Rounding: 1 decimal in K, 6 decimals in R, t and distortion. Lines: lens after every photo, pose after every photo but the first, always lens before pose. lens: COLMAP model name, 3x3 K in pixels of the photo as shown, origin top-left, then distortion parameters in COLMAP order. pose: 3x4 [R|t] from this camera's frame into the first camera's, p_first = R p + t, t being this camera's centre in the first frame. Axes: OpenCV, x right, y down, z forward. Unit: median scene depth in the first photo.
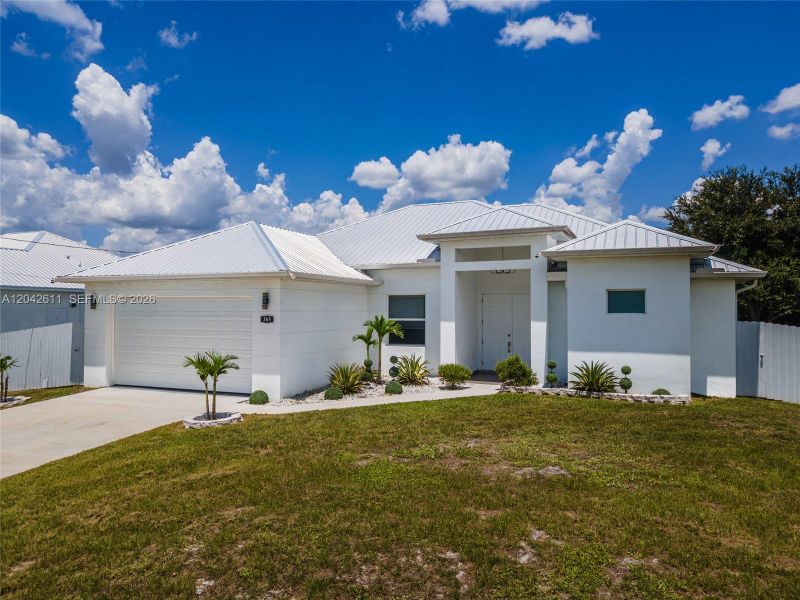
lens RADIAL K [[601.4, 0, 397.7], [0, 601.4, 309.9], [0, 0, 1]] dist [0.031456, -0.003362]
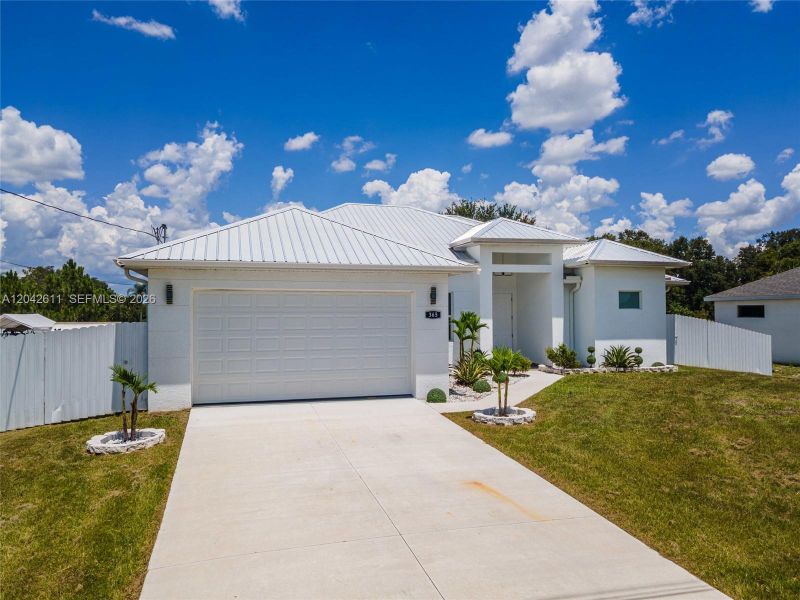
lens RADIAL K [[592.5, 0, 394.0], [0, 592.5, 315.7], [0, 0, 1]] dist [0.031290, 0.044358]
pose [[0.771235, -0.007432, 0.636507, -0.743898], [0.005989, 0.999972, 0.004418, 0.010573], [-0.636522, 0.000404, 0.771258, 0.262397]]
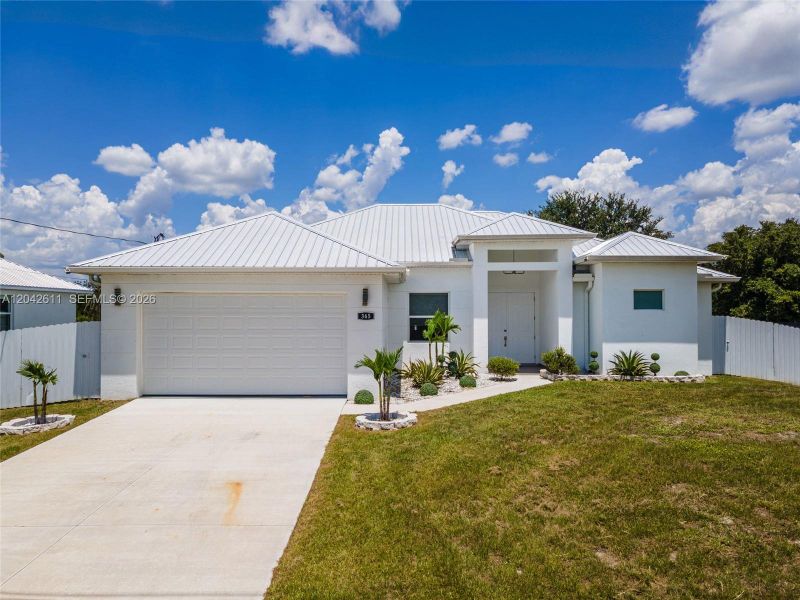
lens RADIAL K [[592.5, 0, 394.0], [0, 592.5, 315.7], [0, 0, 1]] dist [0.031290, 0.044358]
pose [[0.920475, -0.005539, 0.390763, -0.467954], [0.001376, 0.999939, 0.010932, 0.003685], [-0.390800, -0.009525, 0.920426, 0.090836]]
